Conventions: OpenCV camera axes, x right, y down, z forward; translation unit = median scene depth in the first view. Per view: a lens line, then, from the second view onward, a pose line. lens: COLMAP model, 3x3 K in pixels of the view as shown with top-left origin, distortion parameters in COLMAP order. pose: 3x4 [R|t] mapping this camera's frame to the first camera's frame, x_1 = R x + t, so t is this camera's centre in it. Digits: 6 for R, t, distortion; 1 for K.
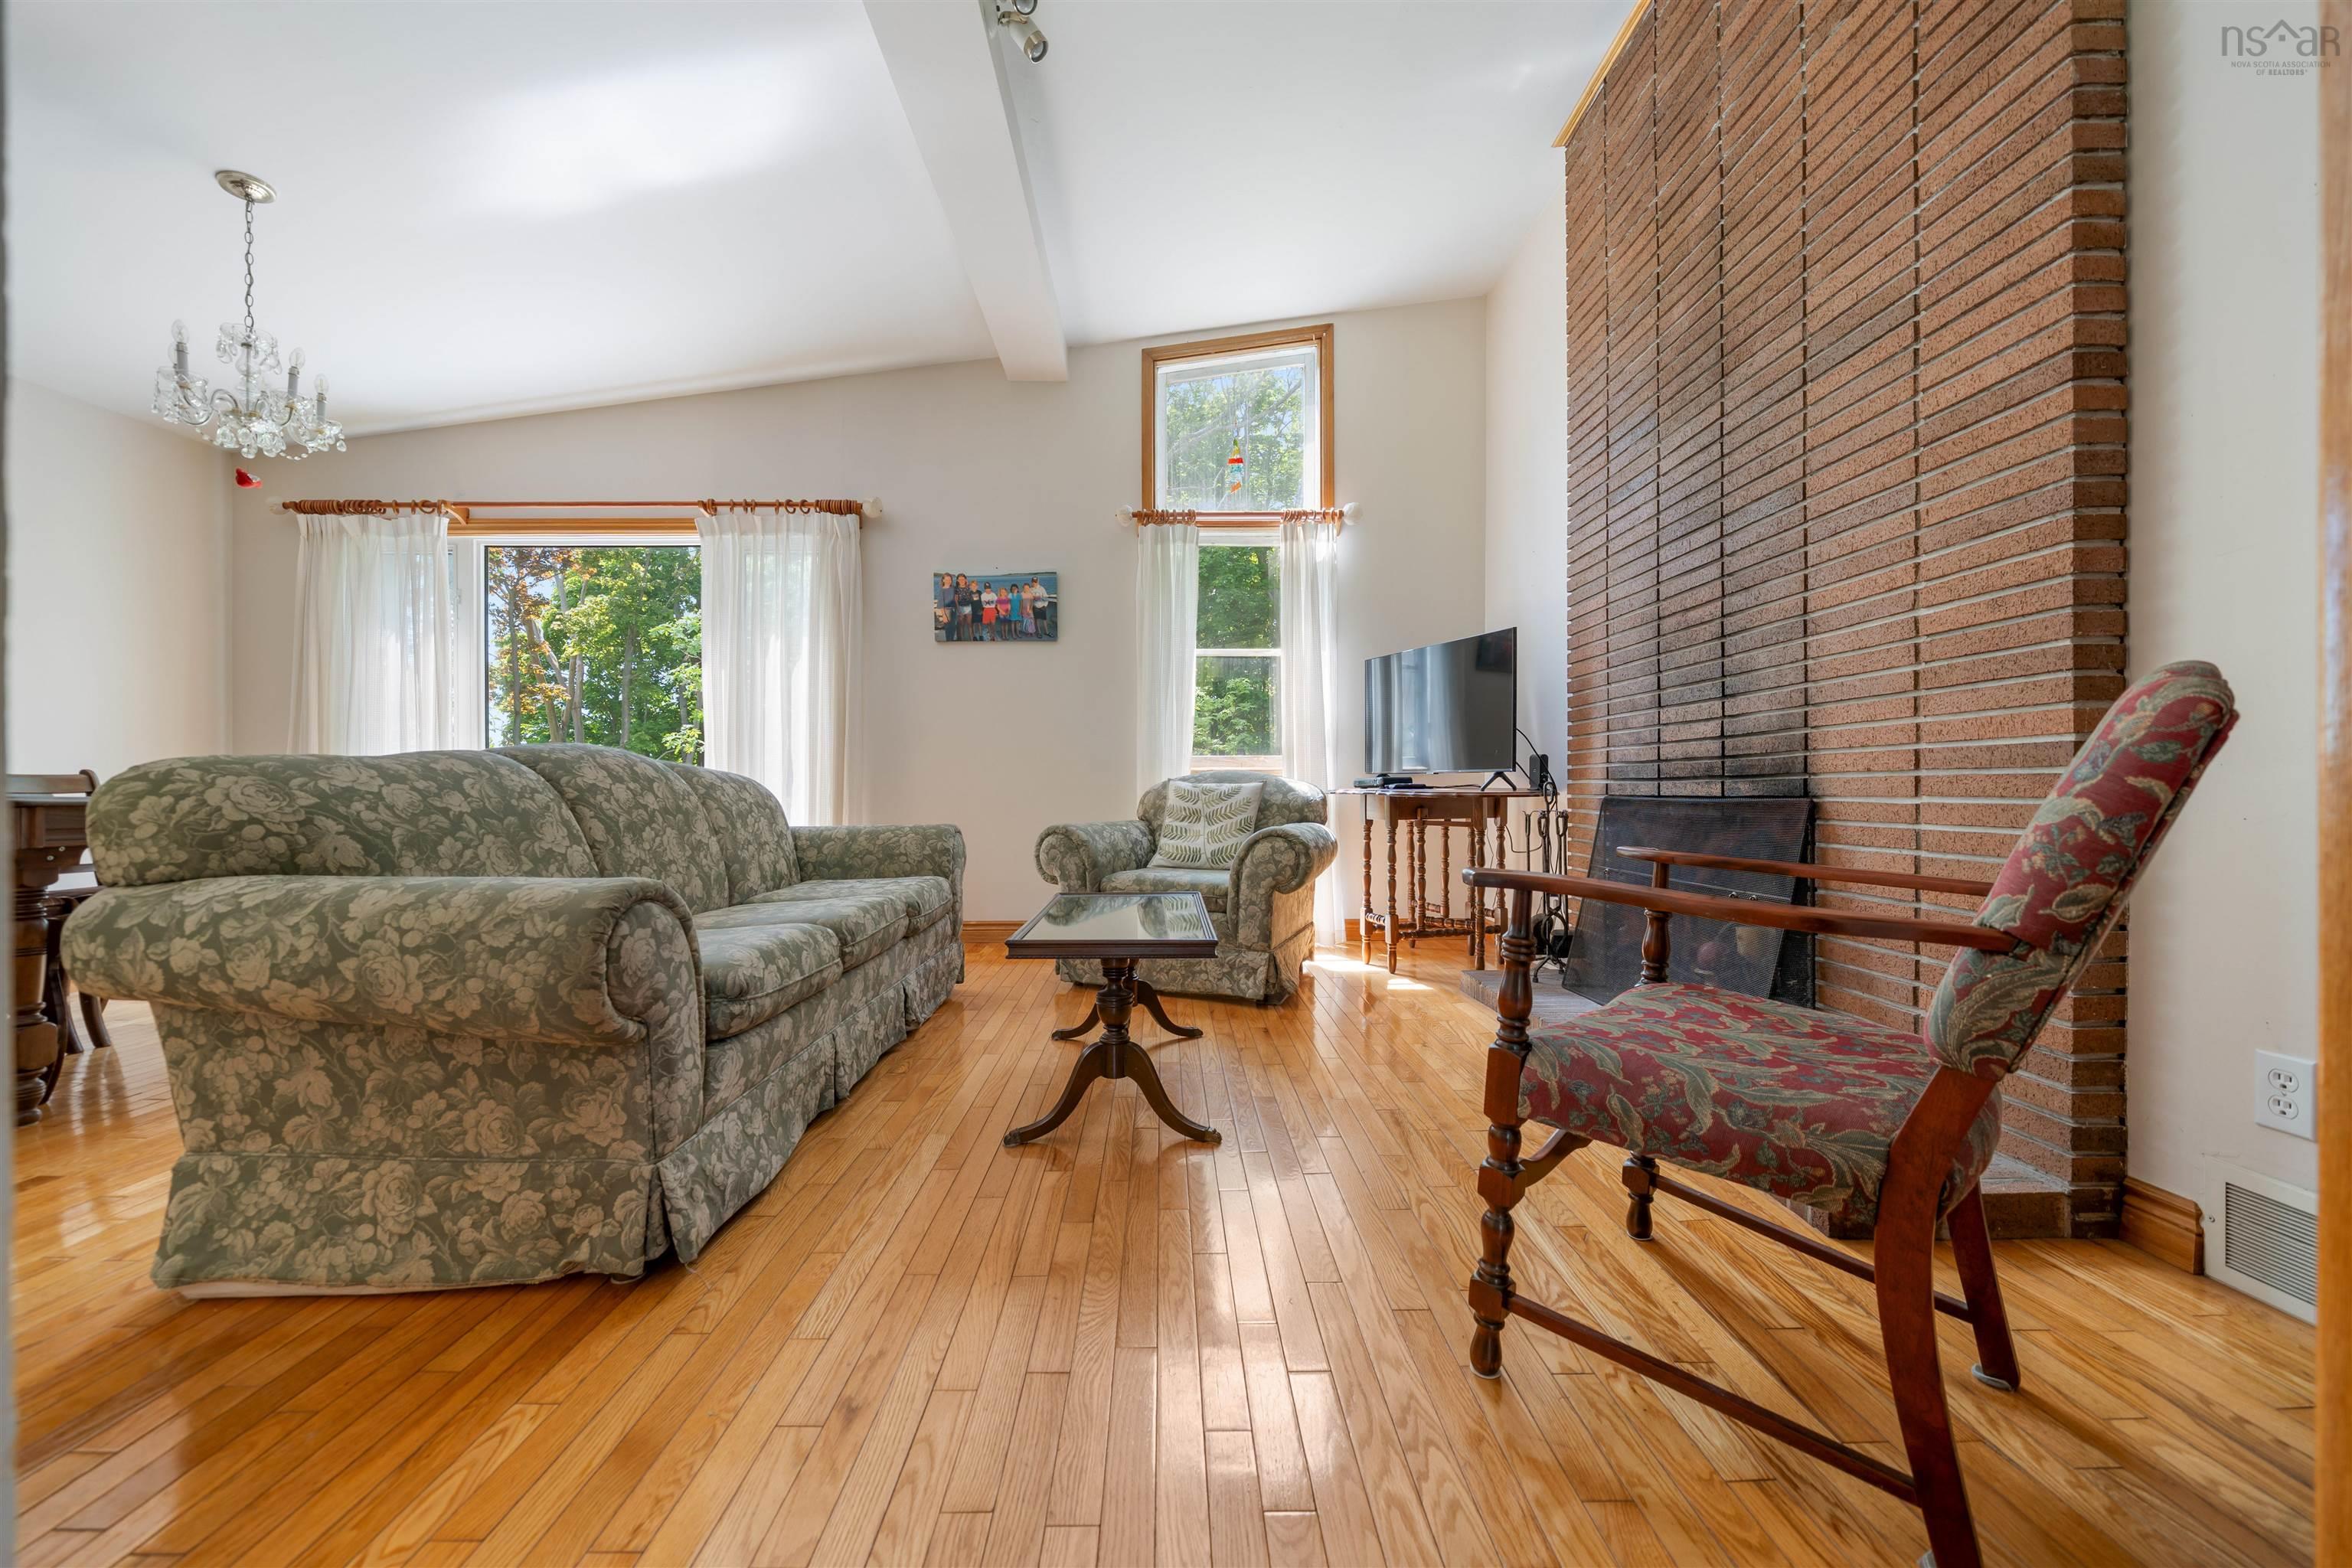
lens RADIAL K [[860.7, 0, 1172.7], [0, 860.7, 793.6], [0, 0, 1]] dist [-0.002728, -0.000231]
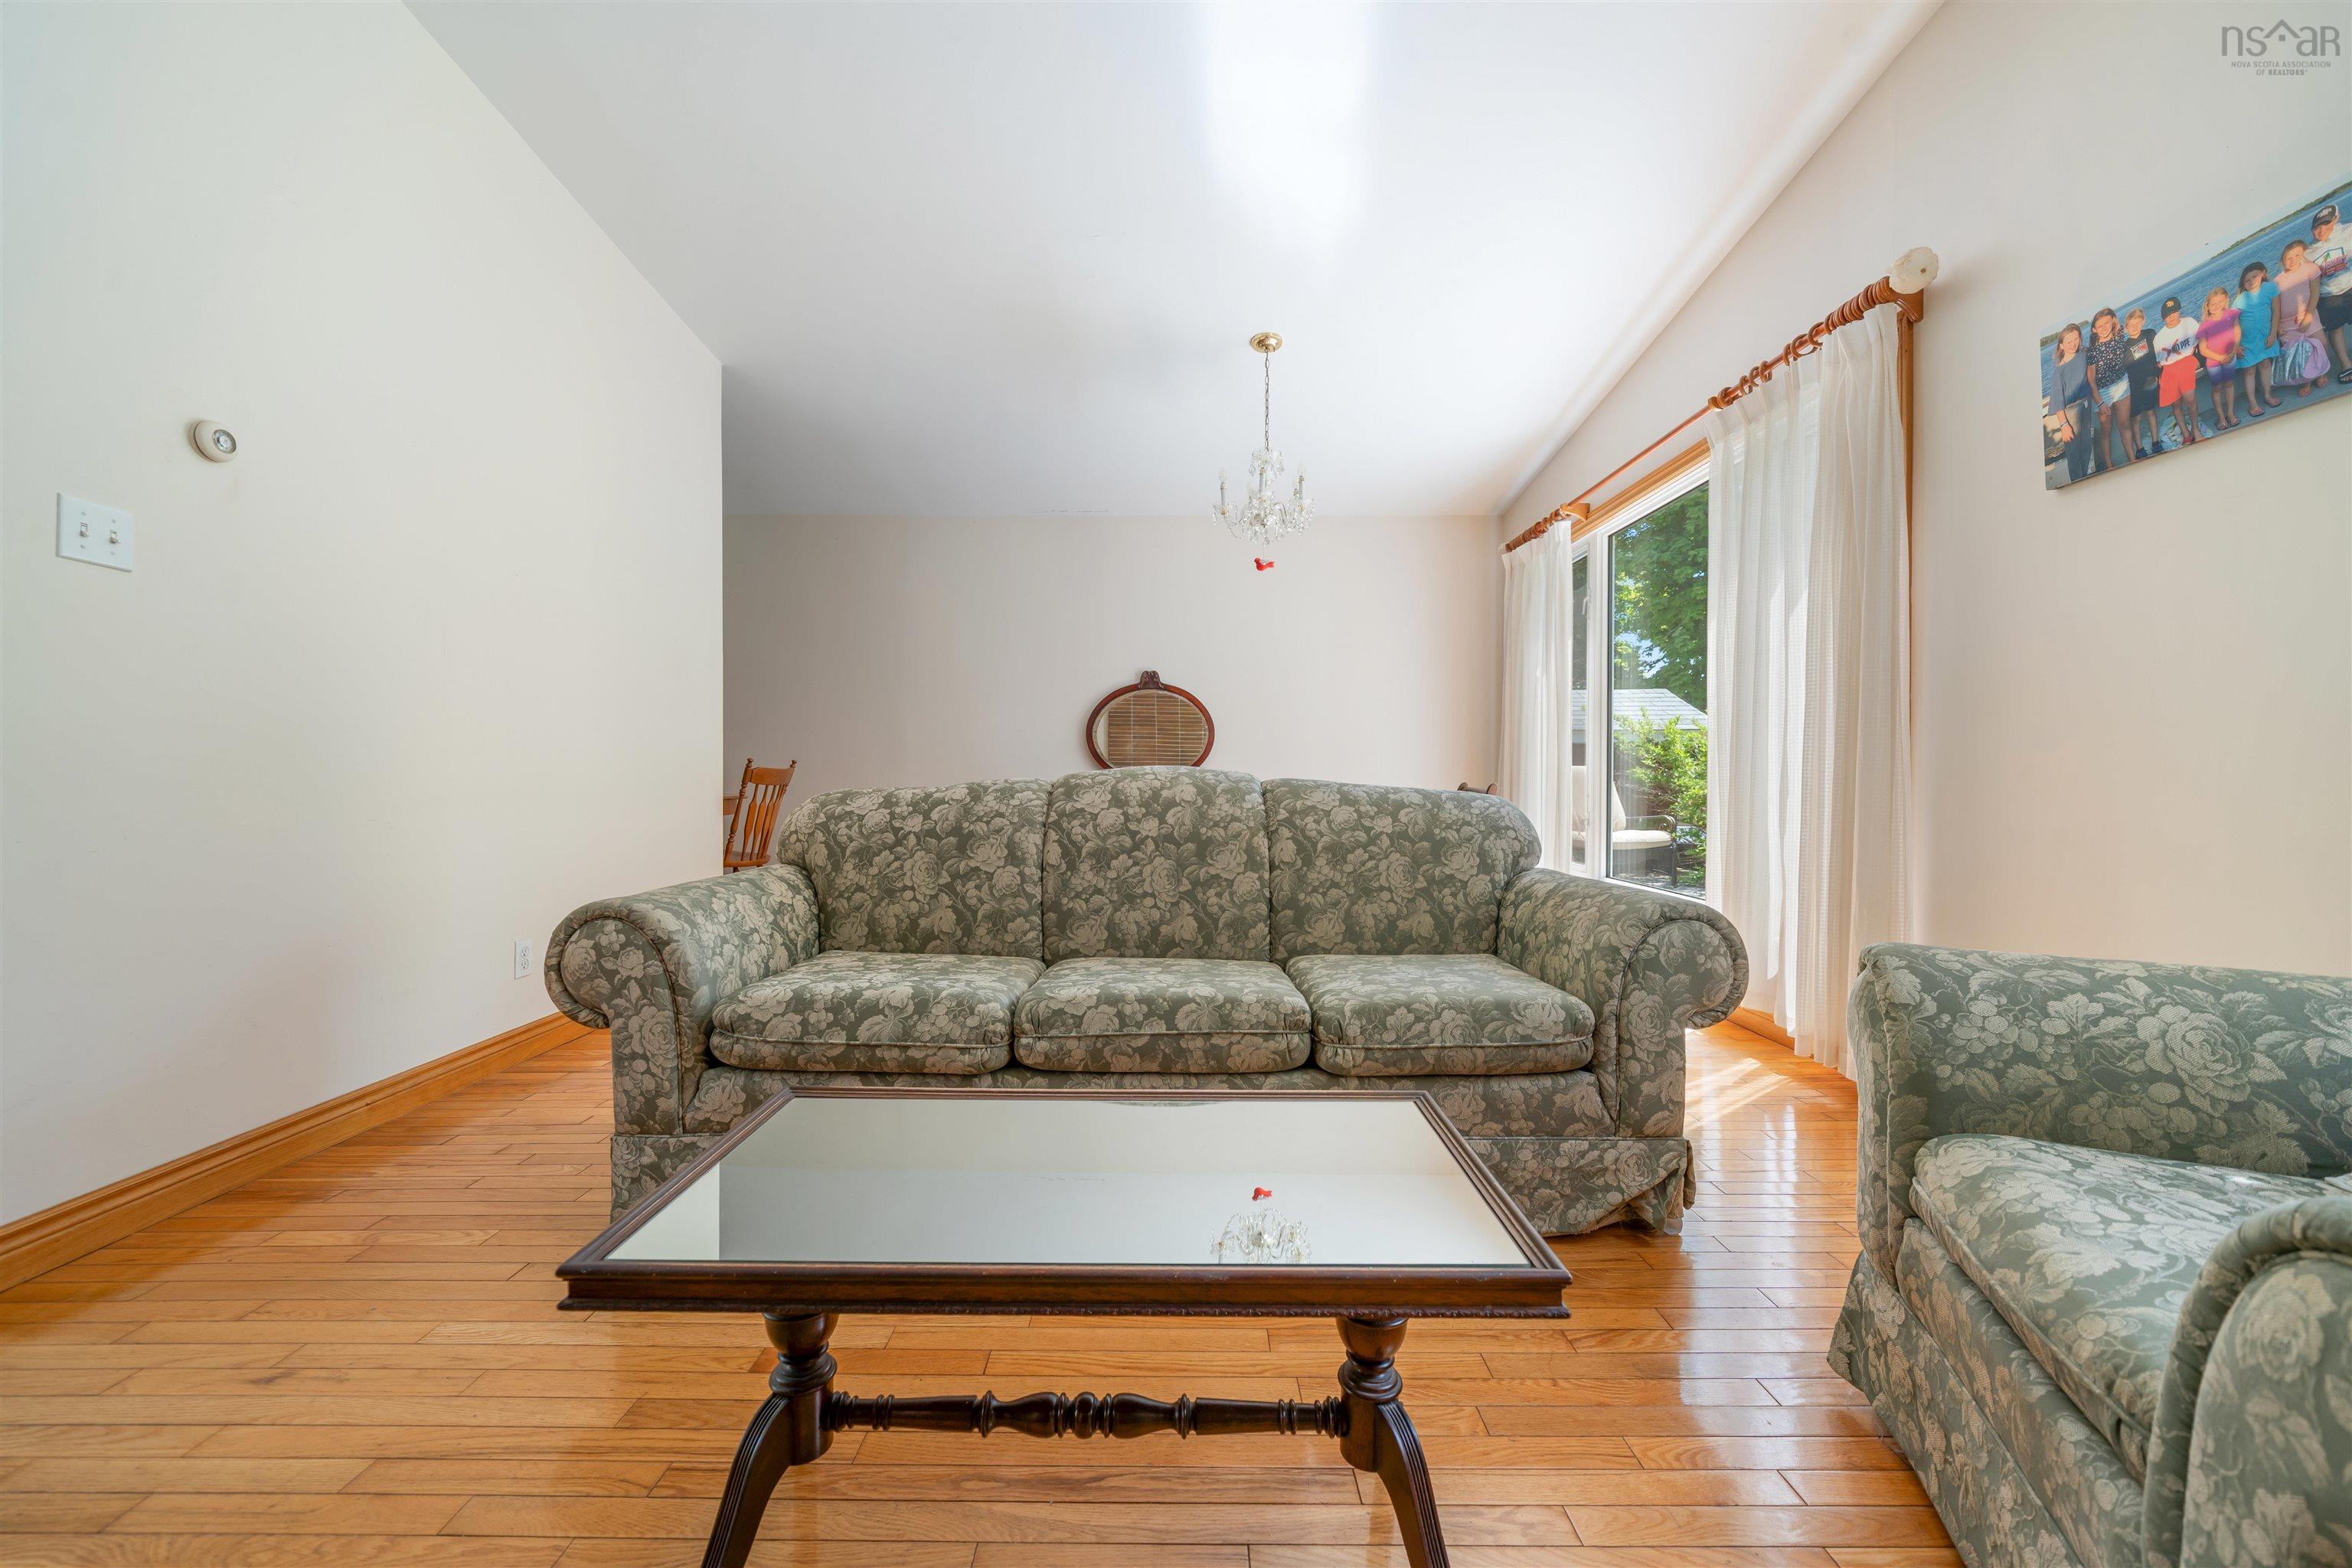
lens RADIAL K [[897.3, 0, 1176.0], [0, 897.3, 784.0], [0, 0, 1]] dist [-0.001291, -0.000014]
pose [[-0.015466, 0.015673, -0.999758, 0.316878], [-0.007715, 0.999846, 0.015793, -0.045577], [0.999851, 0.007958, -0.015342, 0.885234]]
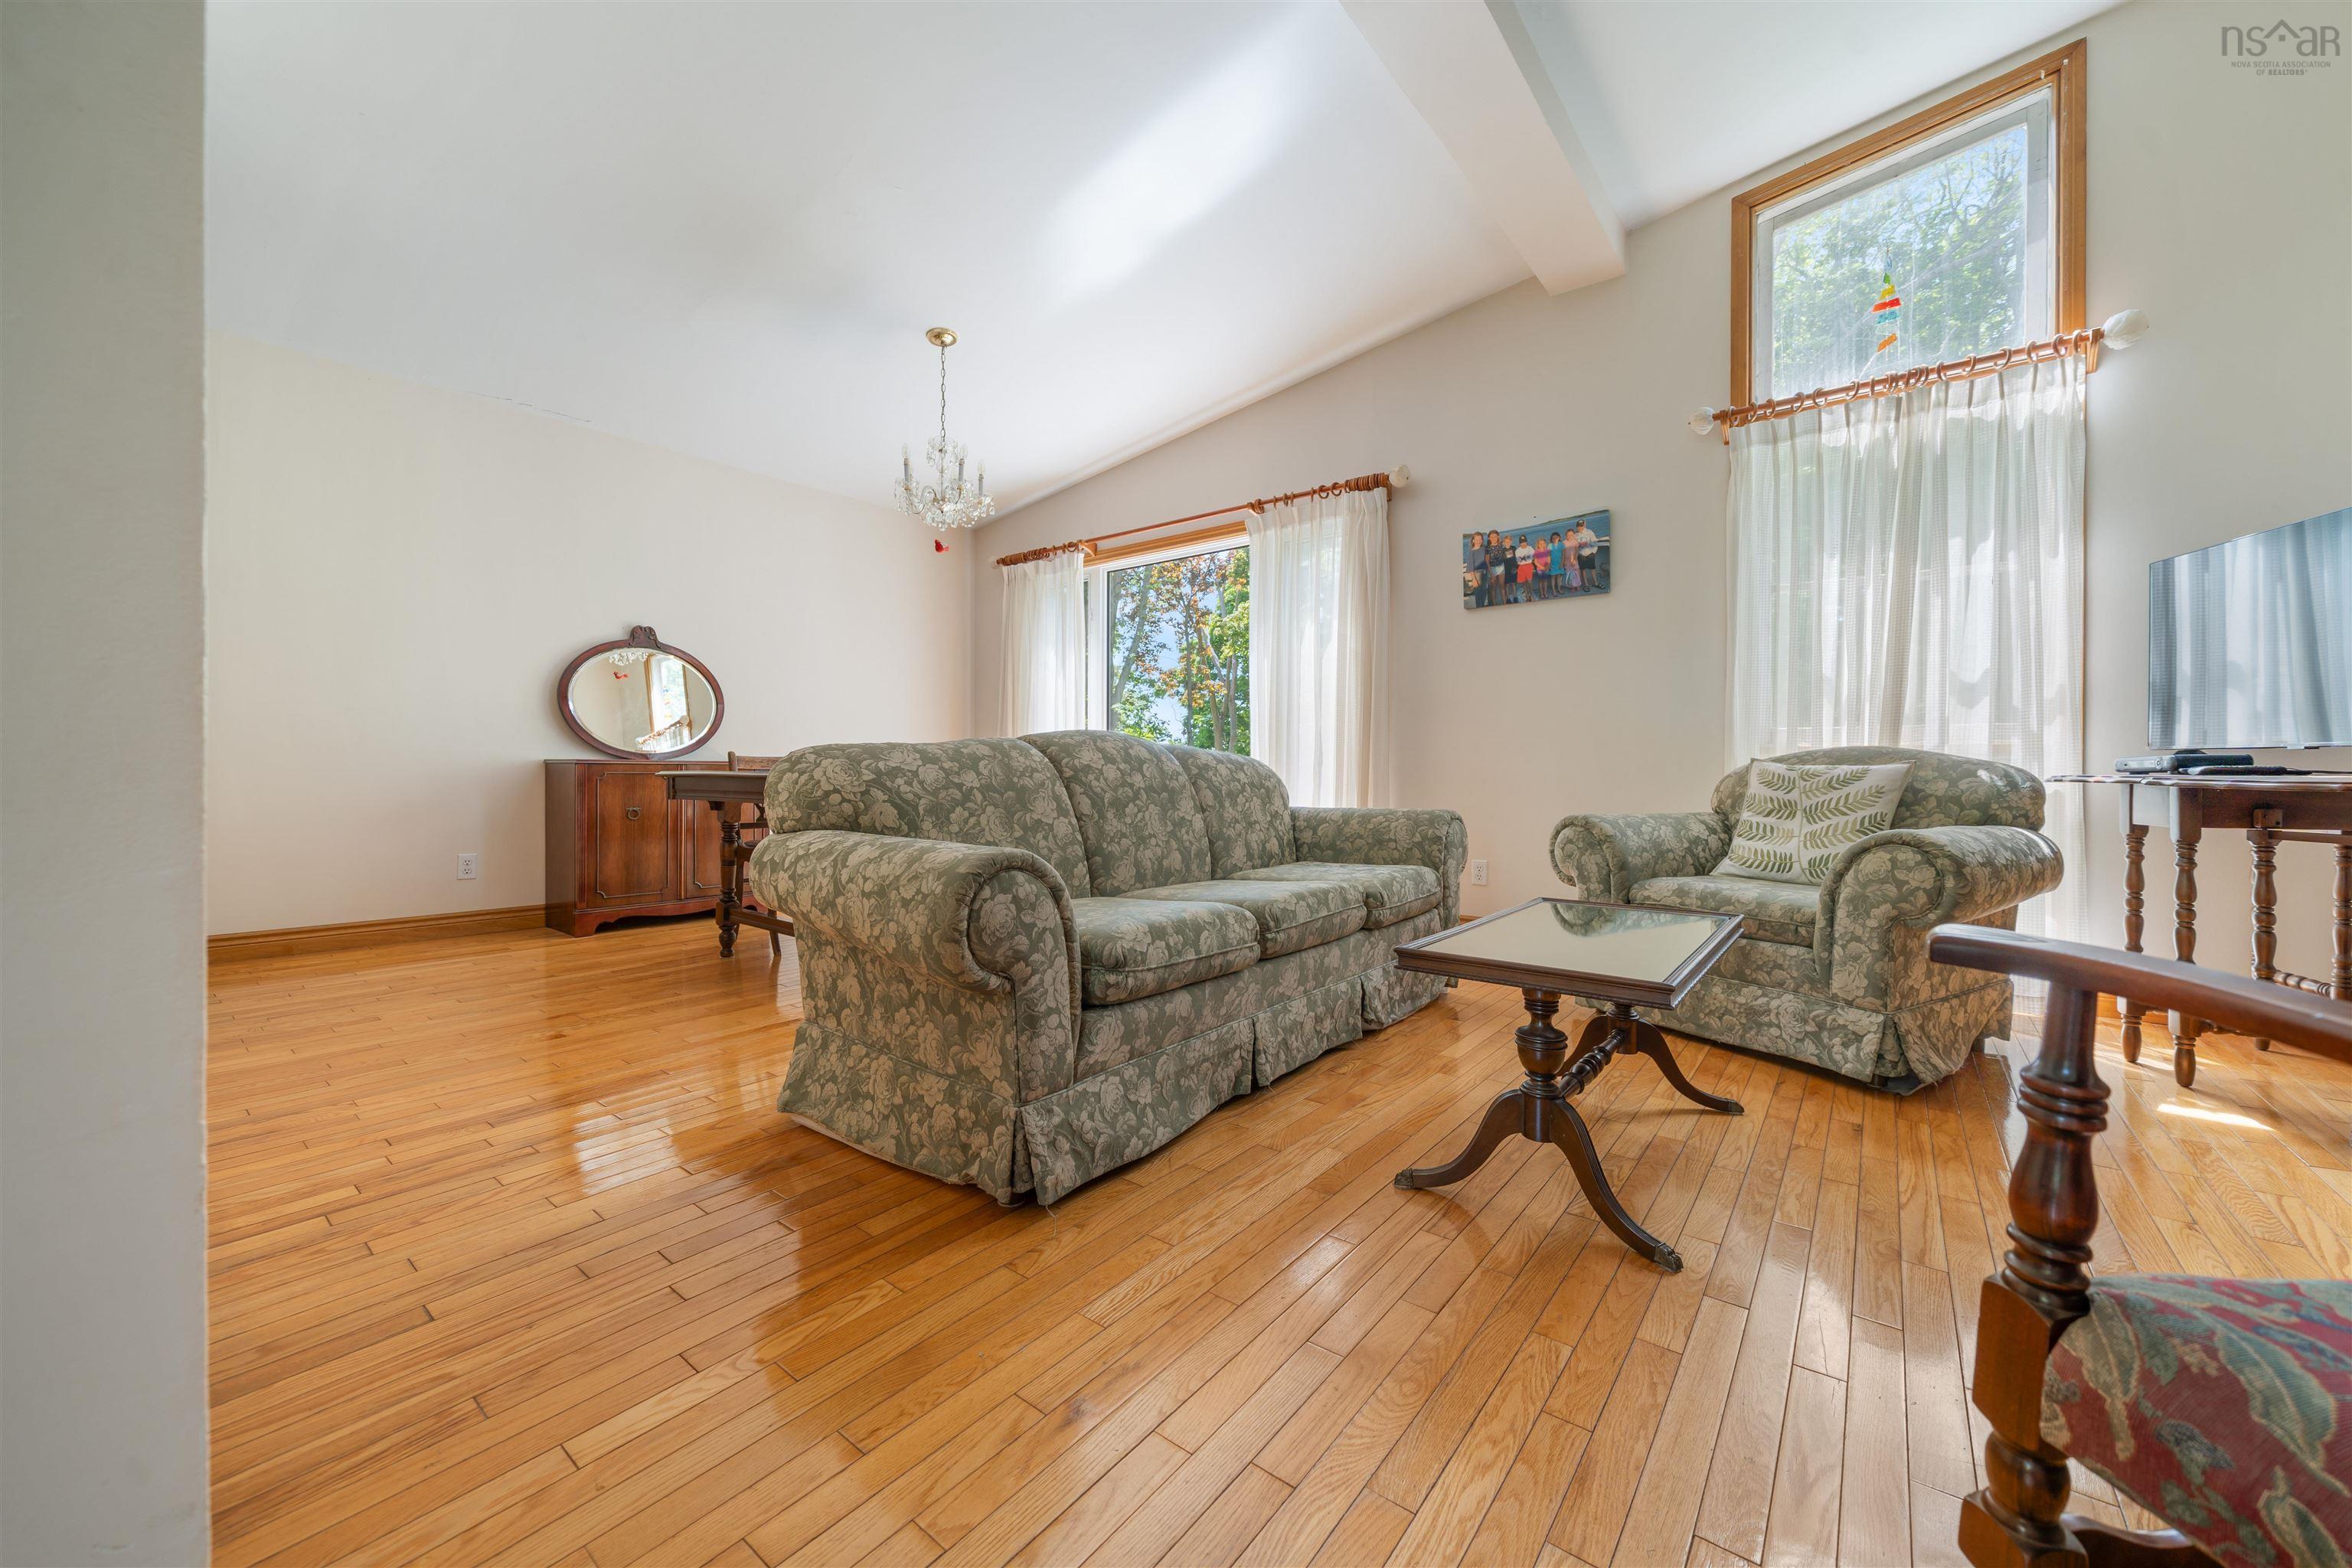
lens RADIAL K [[890.8, 0, 1172.2], [0, 890.8, 775.0], [0, 0, 1]] dist [-0.001959, -0.000153]
pose [[0.774066, 0.008298, -0.633051, 0.133764], [-0.008561, 0.999960, 0.002639, -0.001266], [0.633047, 0.003377, 0.774106, 0.114731]]
